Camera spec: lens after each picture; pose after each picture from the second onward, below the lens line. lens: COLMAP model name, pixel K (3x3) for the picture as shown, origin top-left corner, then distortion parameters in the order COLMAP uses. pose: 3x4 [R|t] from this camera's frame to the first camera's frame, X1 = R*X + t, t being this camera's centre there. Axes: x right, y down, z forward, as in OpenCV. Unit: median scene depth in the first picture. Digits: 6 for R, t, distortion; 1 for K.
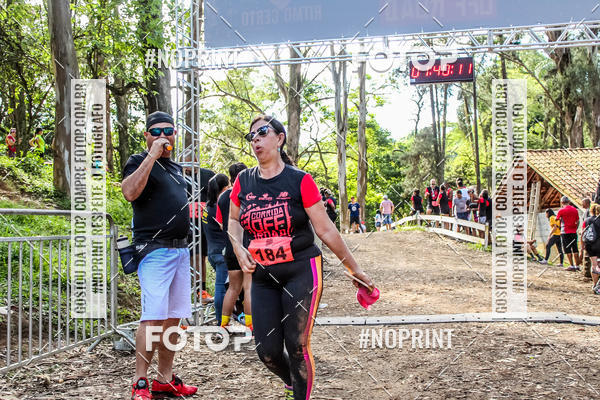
lens RADIAL K [[686.8, 0, 296.0], [0, 686.8, 194.4], [0, 0, 1]] dist [-0.116011, 0.250234]
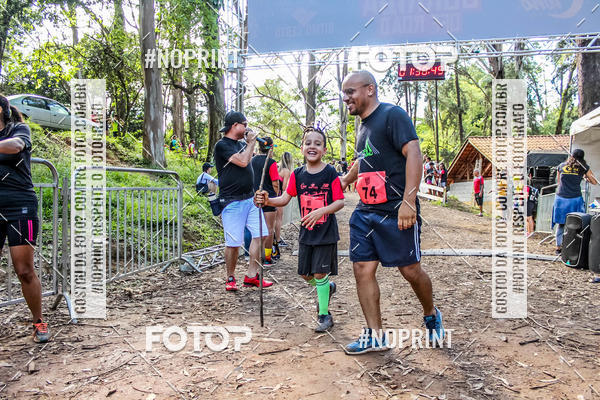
lens RADIAL K [[531.0, 0, 296.8], [0, 531.0, 202.4], [0, 0, 1]] dist [-0.155305, 0.180506]
pose [[0.999373, 0.014172, -0.032444, 0.007000], [-0.011238, 0.995978, 0.088894, -0.022511], [0.033574, -0.088474, 0.995513, -0.123928]]
